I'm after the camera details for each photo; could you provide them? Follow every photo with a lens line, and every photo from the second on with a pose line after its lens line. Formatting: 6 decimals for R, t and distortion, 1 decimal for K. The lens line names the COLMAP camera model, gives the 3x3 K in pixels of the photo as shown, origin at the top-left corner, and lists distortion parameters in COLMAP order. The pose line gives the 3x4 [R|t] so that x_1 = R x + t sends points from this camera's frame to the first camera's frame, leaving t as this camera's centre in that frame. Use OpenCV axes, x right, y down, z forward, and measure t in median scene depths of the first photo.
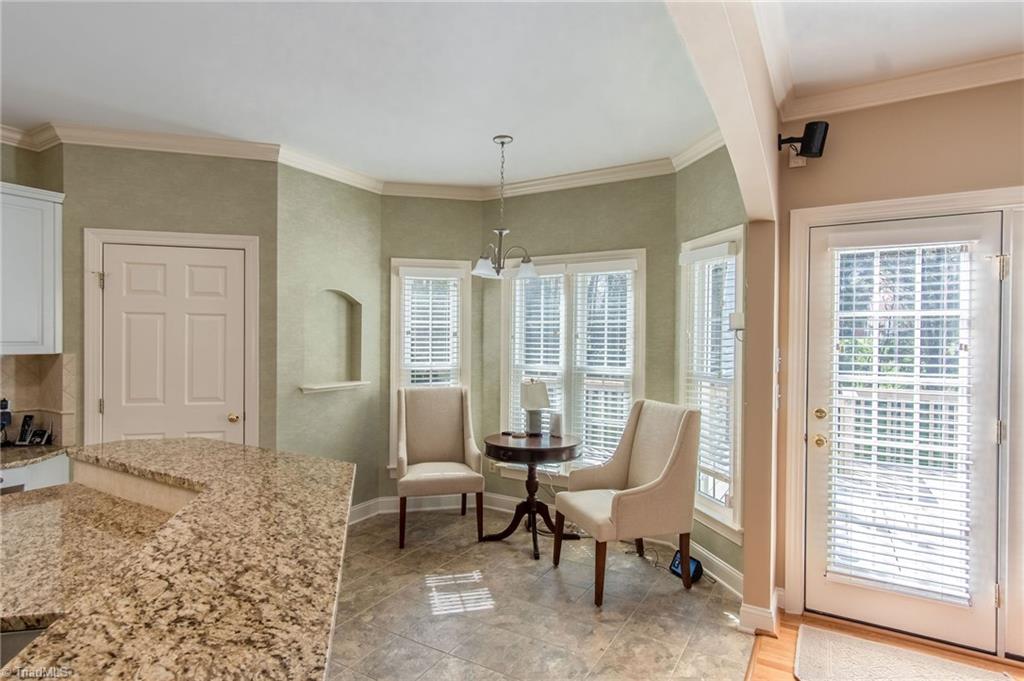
lens RADIAL K [[550.2, 0, 516.1], [0, 550.2, 344.2], [0, 0, 1]] dist [0.005008, 0.001076]
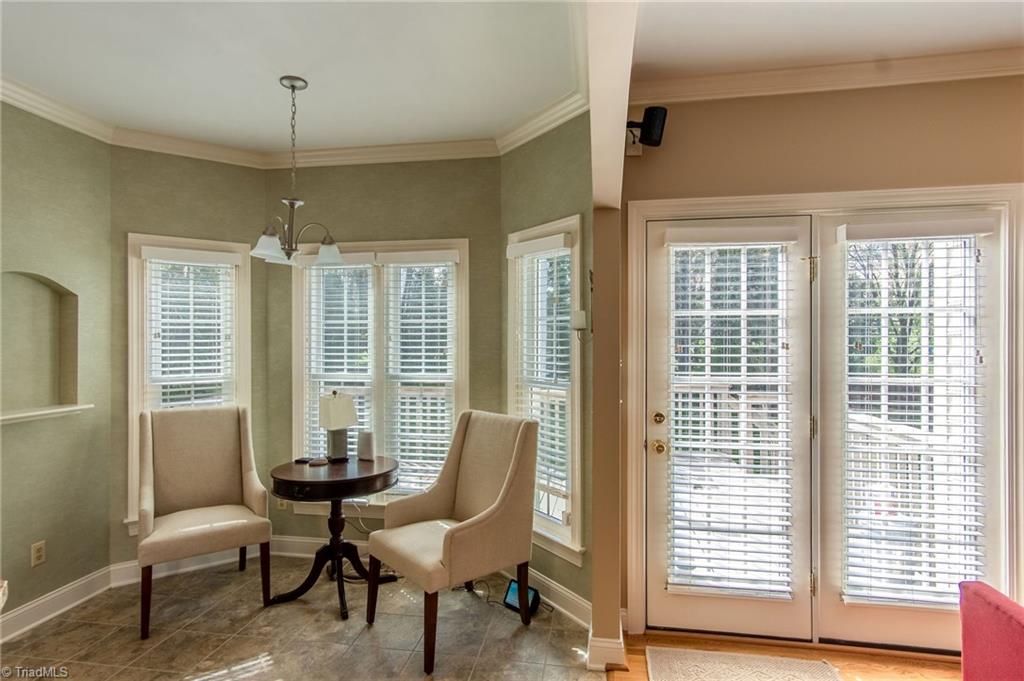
lens RADIAL K [[550.2, 0, 516.1], [0, 550.2, 344.2], [0, 0, 1]] dist [0.005008, 0.001076]
pose [[0.934094, -0.009984, 0.356888, -0.011475], [0.012134, 0.999919, -0.003785, -0.000171], [-0.356821, 0.007866, 0.934140, 0.164342]]
